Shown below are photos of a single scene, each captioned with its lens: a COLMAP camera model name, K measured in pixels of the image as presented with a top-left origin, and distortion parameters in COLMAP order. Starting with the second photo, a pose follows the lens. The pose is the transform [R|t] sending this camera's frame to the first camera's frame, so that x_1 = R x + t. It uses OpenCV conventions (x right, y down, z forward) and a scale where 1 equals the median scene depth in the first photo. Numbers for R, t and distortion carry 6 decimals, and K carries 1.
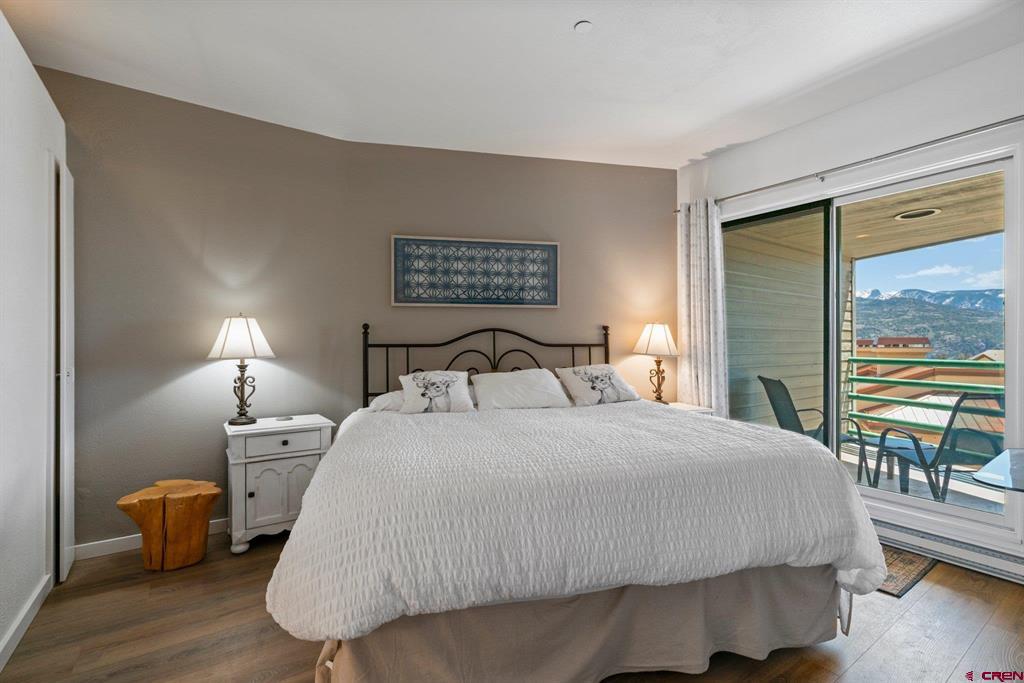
lens RADIAL K [[462.6, 0, 512.0], [0, 462.6, 341.5], [0, 0, 1]] dist [-0.000111, 0.000136]
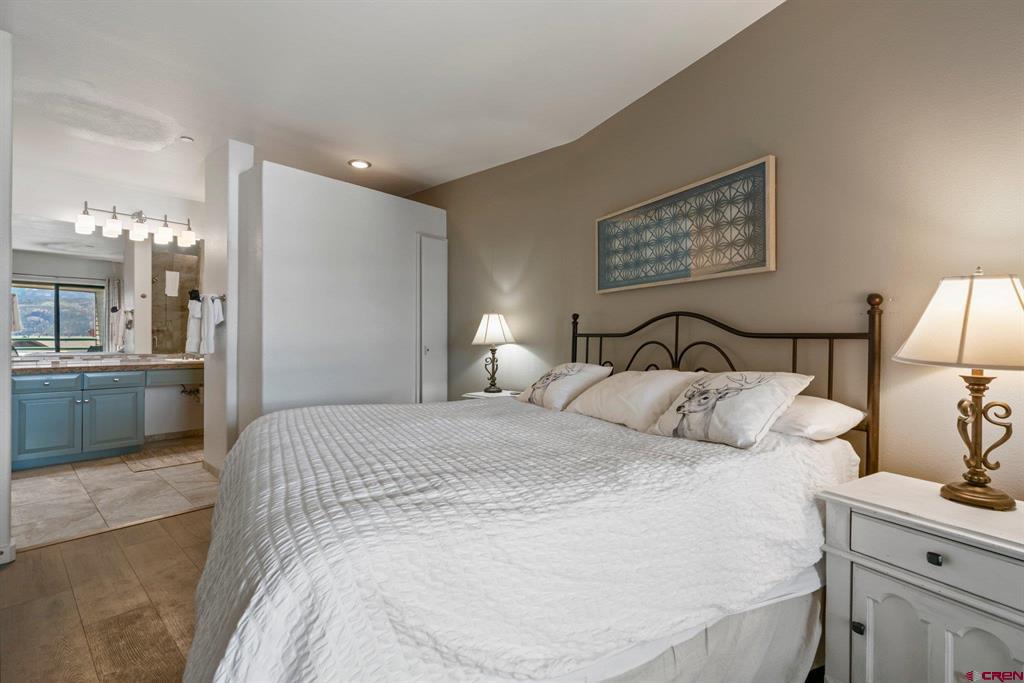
lens RADIAL K [[462.6, 0, 512.0], [0, 462.6, 341.5], [0, 0, 1]] dist [-0.000111, 0.000136]
pose [[0.246947, 0.014647, -0.968918, 0.605288], [-0.000168, 0.999886, 0.015072, 0.007137], [0.969029, -0.003559, 0.246922, 0.574143]]
